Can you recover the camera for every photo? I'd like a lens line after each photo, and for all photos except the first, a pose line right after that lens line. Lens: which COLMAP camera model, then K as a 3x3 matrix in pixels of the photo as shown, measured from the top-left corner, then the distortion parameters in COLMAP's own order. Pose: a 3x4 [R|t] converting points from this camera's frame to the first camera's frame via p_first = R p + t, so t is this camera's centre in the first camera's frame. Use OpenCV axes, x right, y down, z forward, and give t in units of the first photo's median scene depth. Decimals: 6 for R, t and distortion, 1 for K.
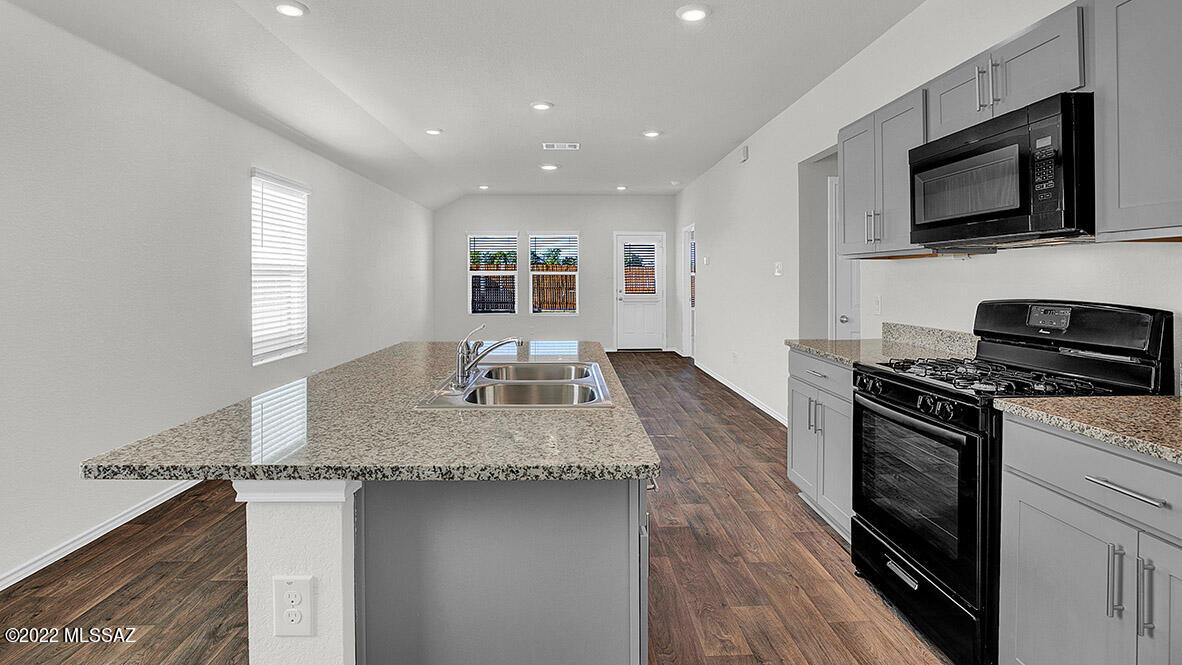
lens RADIAL K [[562.8, 0, 585.2], [0, 562.8, 267.8], [0, 0, 1]] dist [-0.037708, 0.012173]
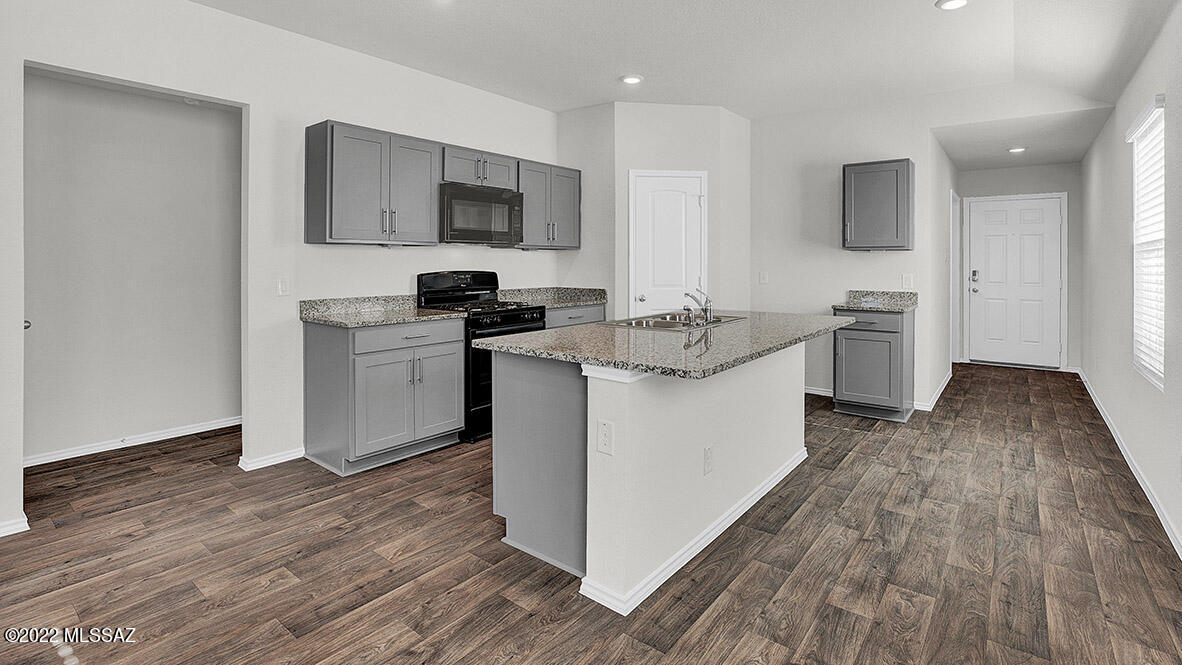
lens RADIAL K [[562.8, 0, 585.2], [0, 562.8, 267.8], [0, 0, 1]] dist [-0.037708, 0.012173]
pose [[-0.766920, -0.008396, 0.641688, -0.831790], [-0.014939, 0.999877, -0.004772, 0.042782], [-0.641569, -0.013246, -0.766951, 2.105571]]
